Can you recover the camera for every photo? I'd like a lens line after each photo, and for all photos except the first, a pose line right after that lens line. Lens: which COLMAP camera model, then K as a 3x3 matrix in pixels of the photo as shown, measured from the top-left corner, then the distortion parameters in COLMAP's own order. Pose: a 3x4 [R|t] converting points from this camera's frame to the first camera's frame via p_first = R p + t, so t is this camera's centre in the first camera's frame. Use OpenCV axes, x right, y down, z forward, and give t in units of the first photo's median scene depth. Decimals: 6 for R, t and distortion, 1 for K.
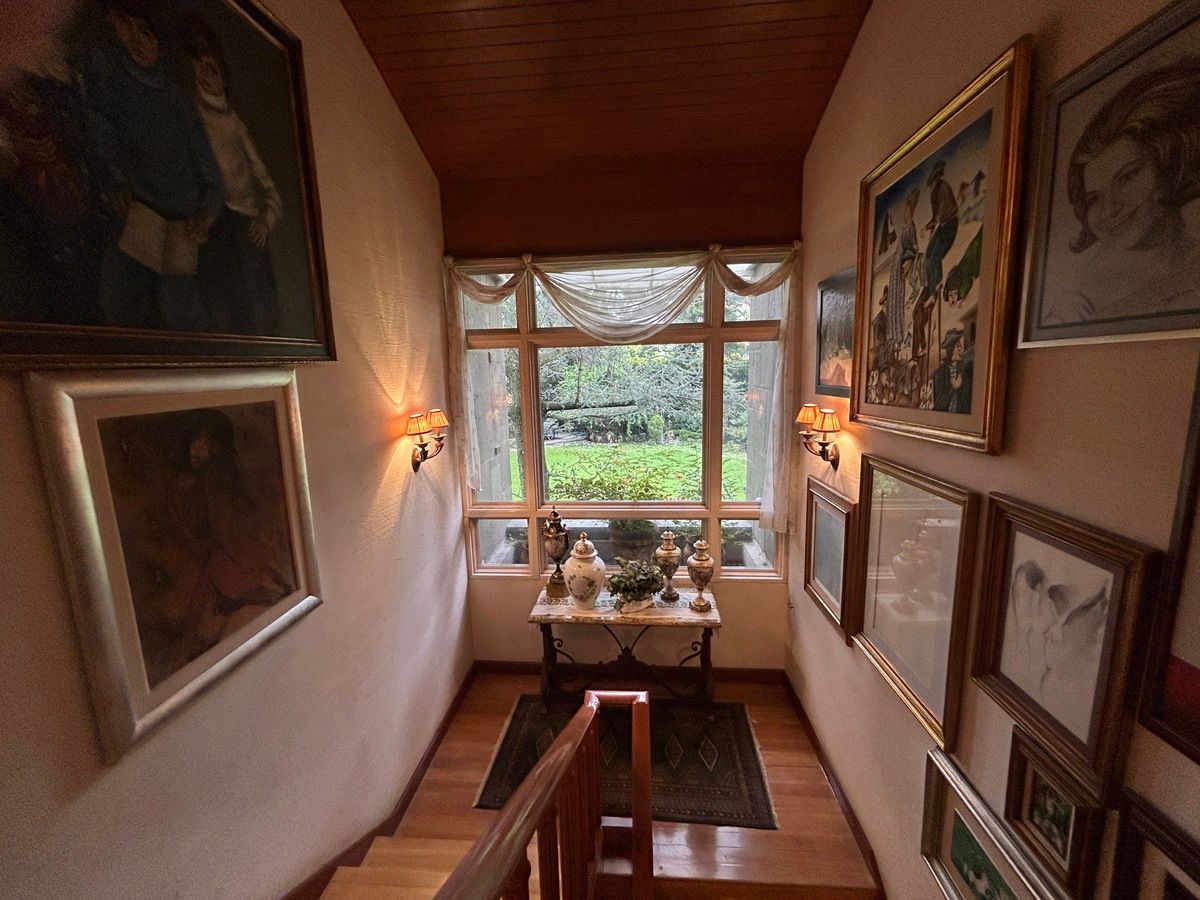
lens RADIAL K [[486.4, 0, 600.0], [0, 486.4, 450.0], [0, 0, 1]] dist [-0.000833, -0.000177]
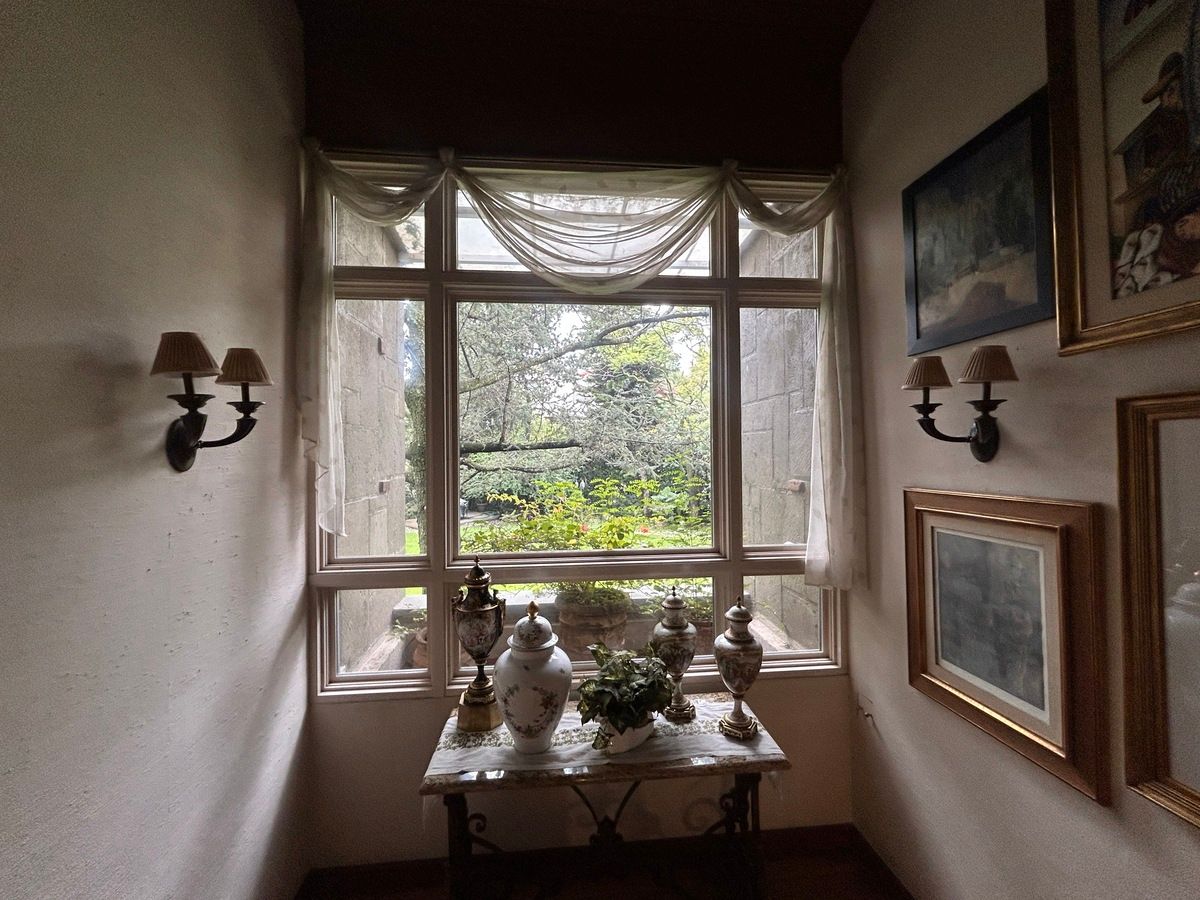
lens RADIAL K [[486.4, 0, 600.0], [0, 486.4, 450.0], [0, 0, 1]] dist [-0.000833, -0.000177]
pose [[0.983565, 0.016474, 0.179800, -0.058021], [0.015405, 0.984541, -0.174477, 0.093921], [-0.179895, 0.174379, 0.968106, 0.404236]]
